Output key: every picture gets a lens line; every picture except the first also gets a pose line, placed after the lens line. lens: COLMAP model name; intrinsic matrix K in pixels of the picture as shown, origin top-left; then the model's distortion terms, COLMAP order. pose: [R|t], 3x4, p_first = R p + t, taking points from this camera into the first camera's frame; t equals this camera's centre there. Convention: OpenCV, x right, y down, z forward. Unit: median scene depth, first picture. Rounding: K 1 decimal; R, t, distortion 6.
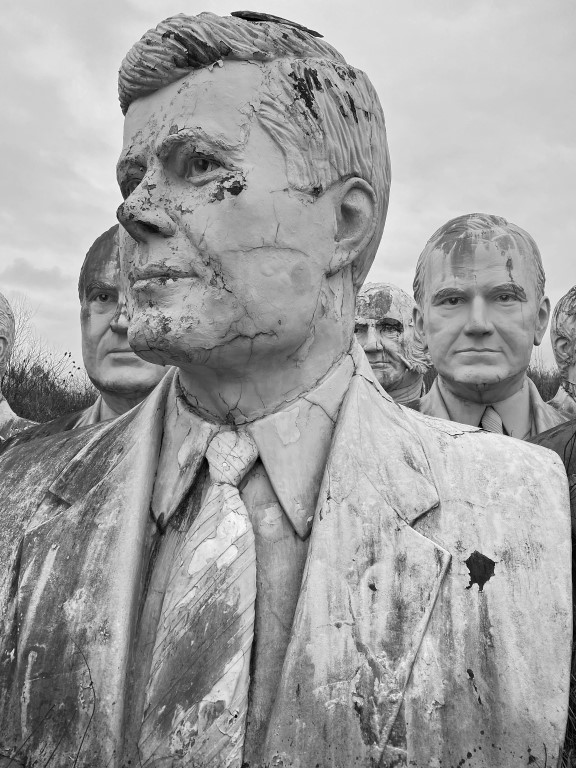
lens RADIAL K [[588.8, 0, 287.8], [0, 588.8, 382.1], [0, 0, 1]] dist [0.035772, -0.037439]
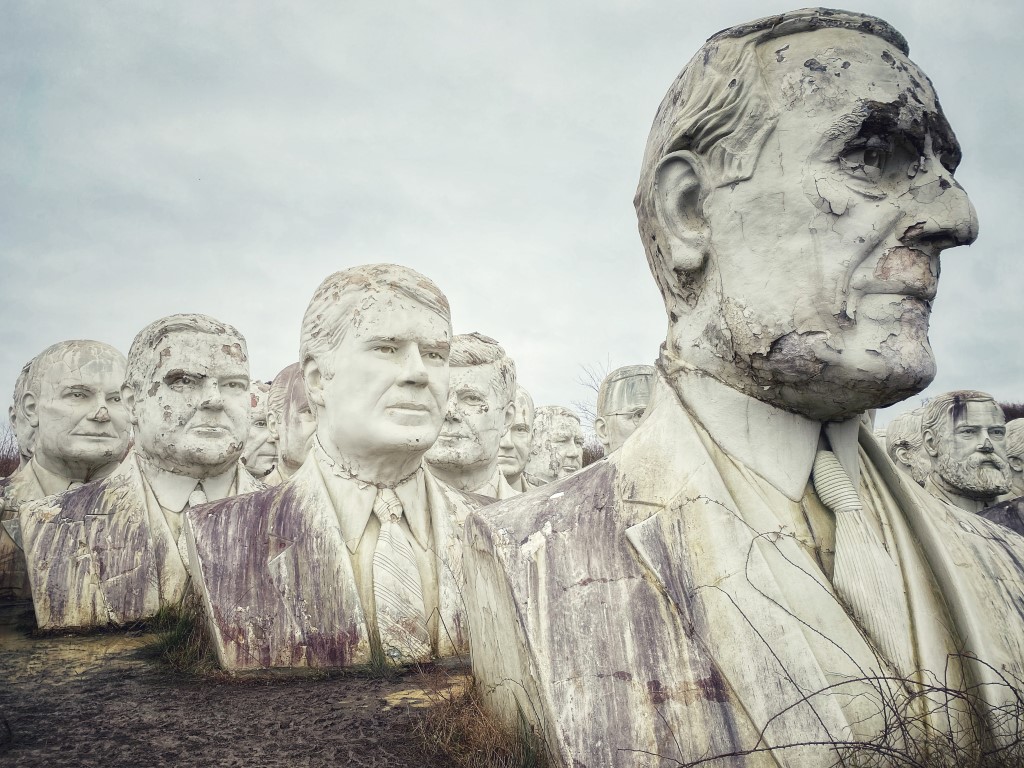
lens RADIAL K [[785.1, 0, 511.4], [0, 785.1, 385.0], [0, 0, 1]] dist [0.035772, -0.037439]
pose [[0.858311, 0.101890, 0.502912, -1.849691], [-0.061619, 0.993461, -0.096112, -0.083203], [-0.509417, 0.051505, 0.858977, -2.272167]]
